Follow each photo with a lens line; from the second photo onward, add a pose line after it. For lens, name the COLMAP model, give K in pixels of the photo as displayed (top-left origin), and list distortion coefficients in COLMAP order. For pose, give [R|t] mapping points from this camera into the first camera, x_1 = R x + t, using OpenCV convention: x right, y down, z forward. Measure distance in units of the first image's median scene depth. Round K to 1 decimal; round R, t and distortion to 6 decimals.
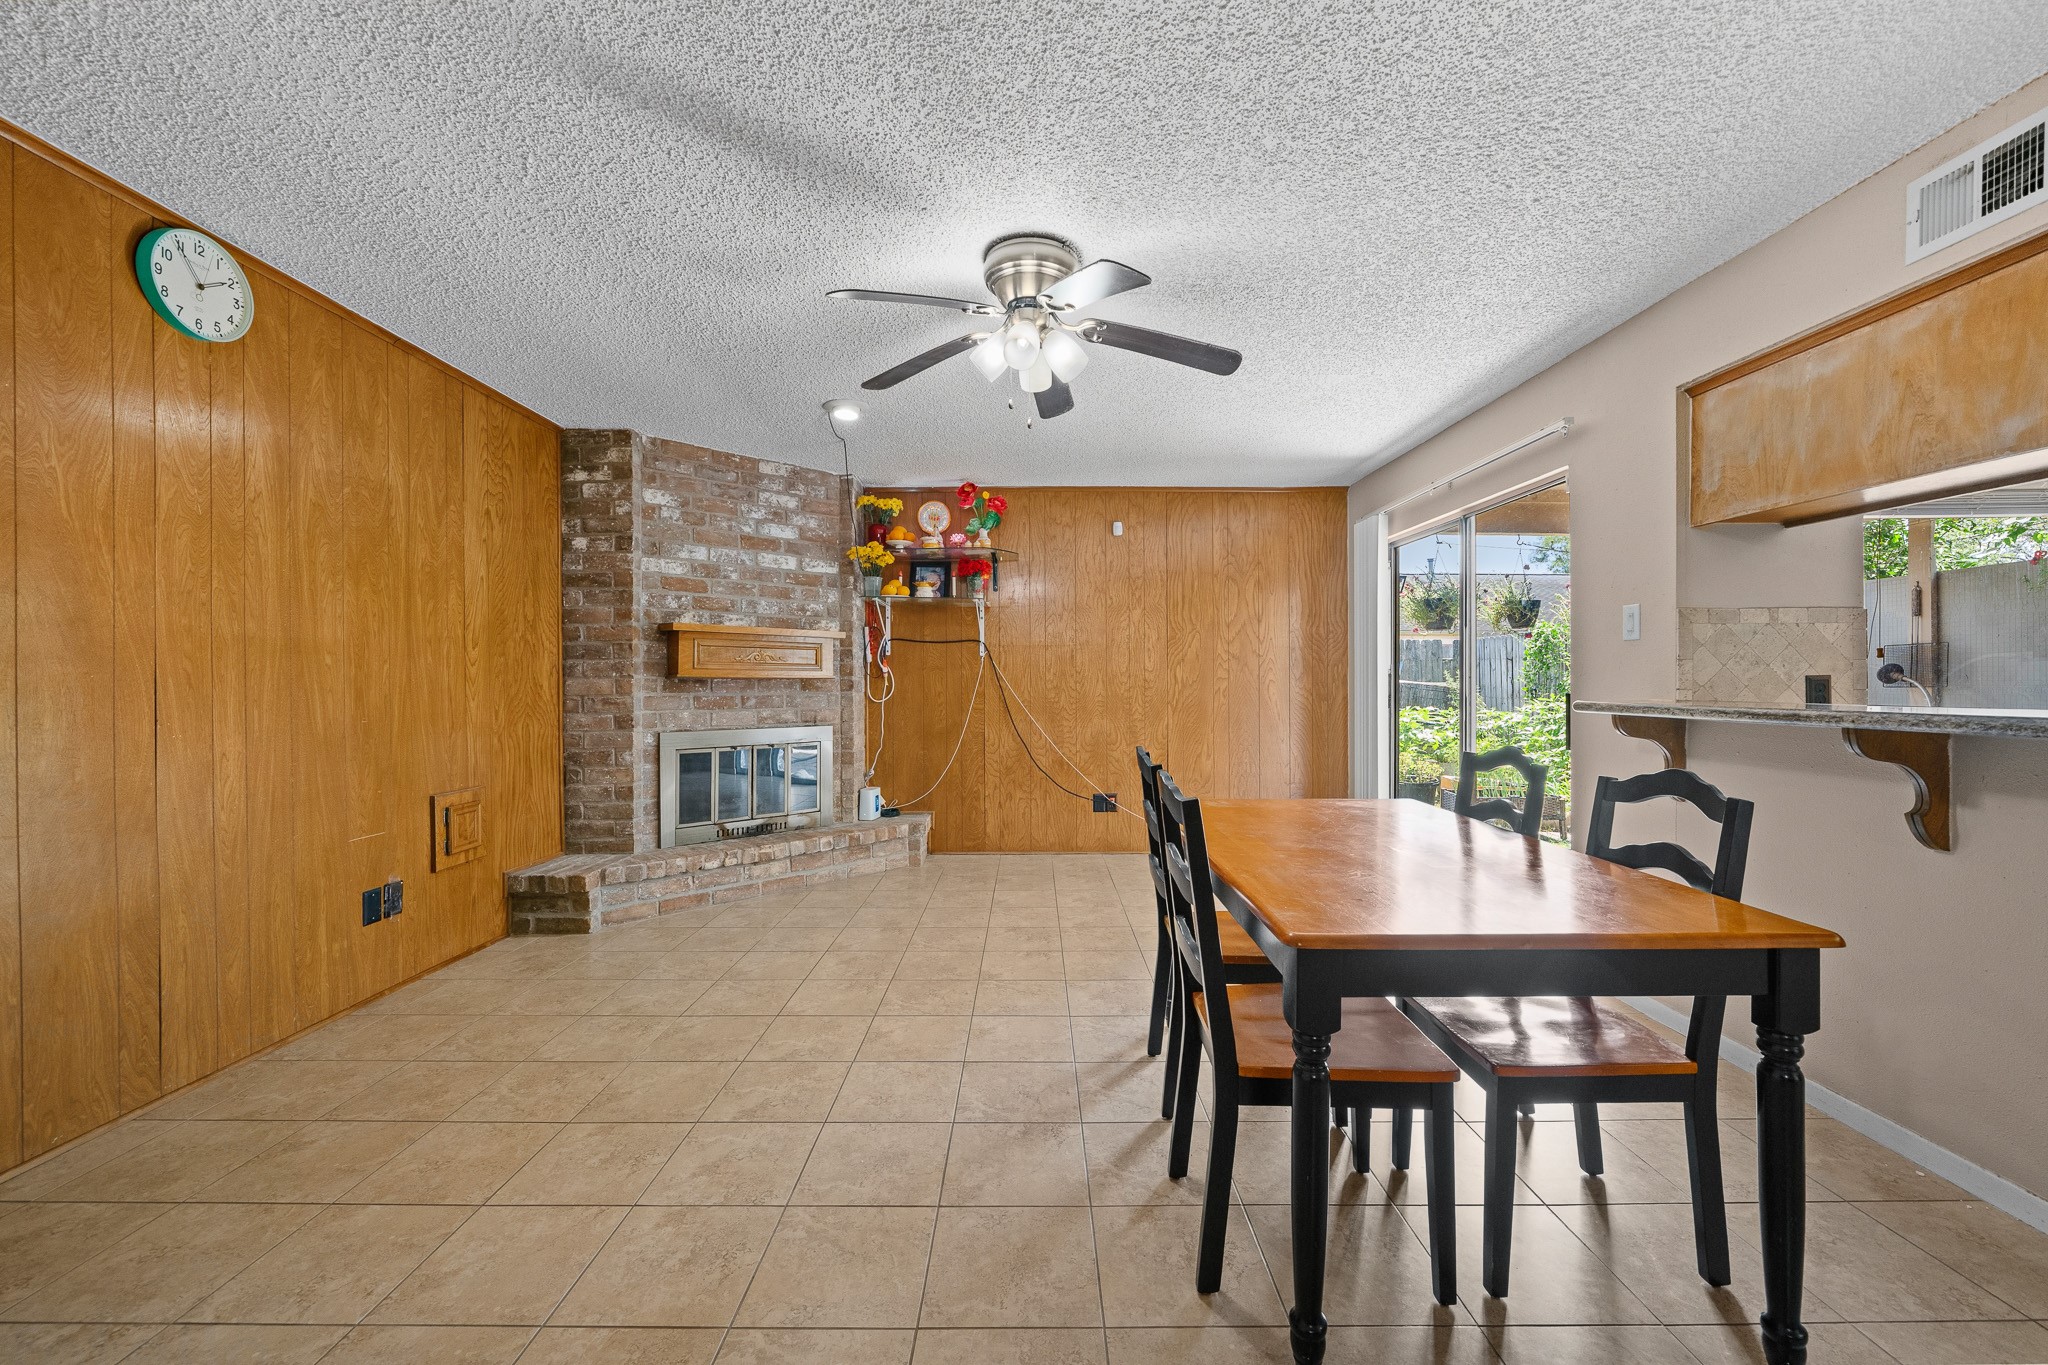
lens RADIAL K [[807.7, 0, 1028.5], [0, 807.7, 678.1], [0, 0, 1]] dist [-0.001204, -0.000349]
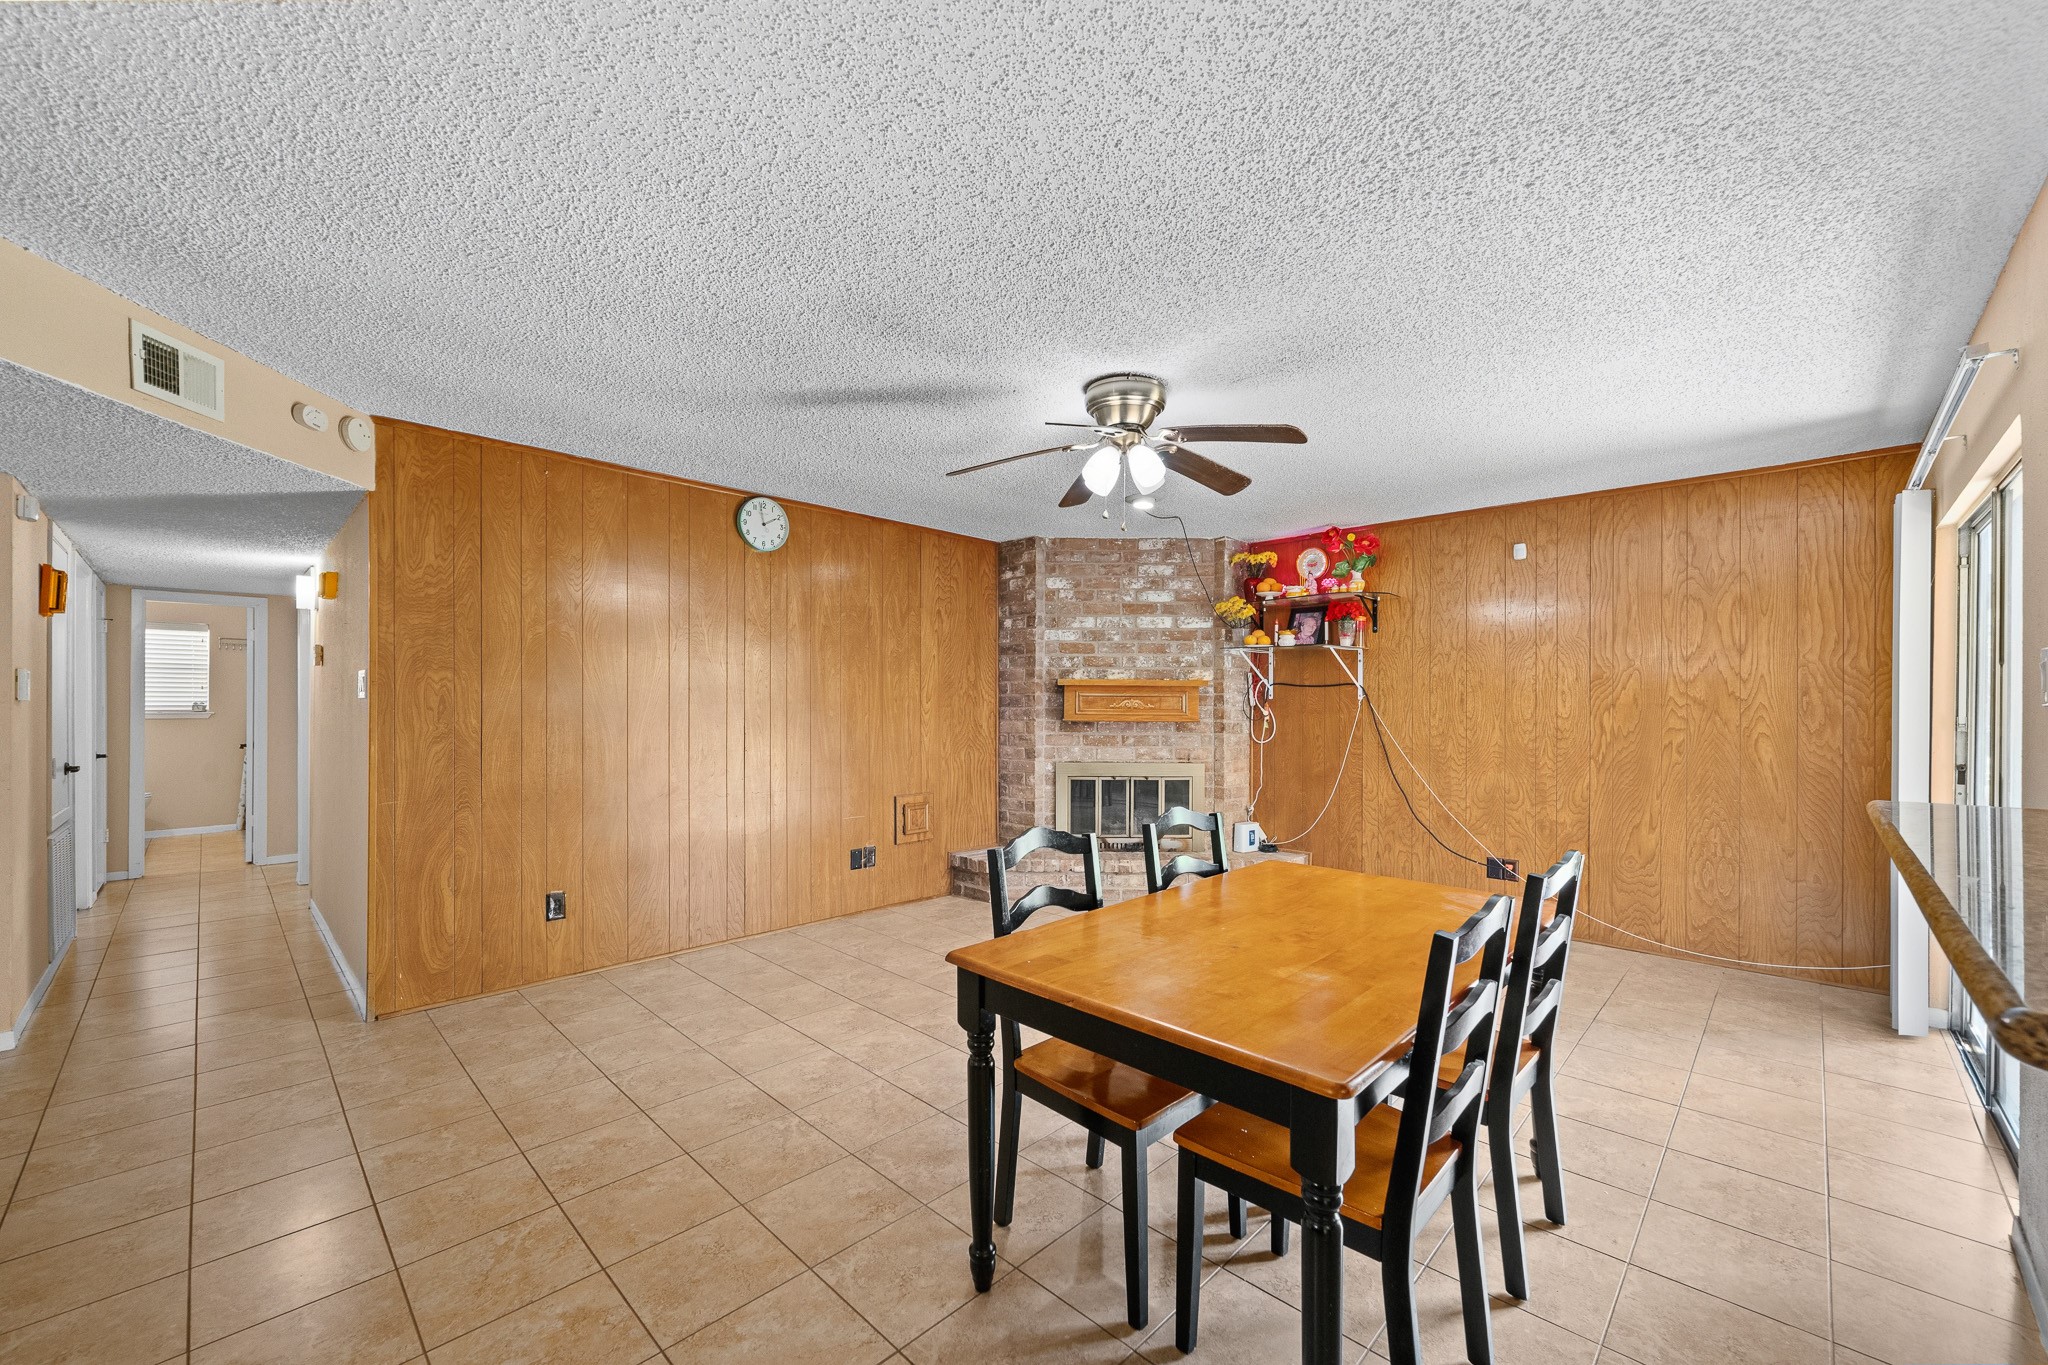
lens RADIAL K [[807.7, 0, 1033.0], [0, 807.7, 696.5], [0, 0, 1]] dist [-0.001204, -0.000349]
pose [[0.716974, -0.001093, -0.697099, 0.430162], [-0.000921, 0.999996, -0.002516, -0.036275], [0.697099, 0.002446, 0.716971, 0.031678]]
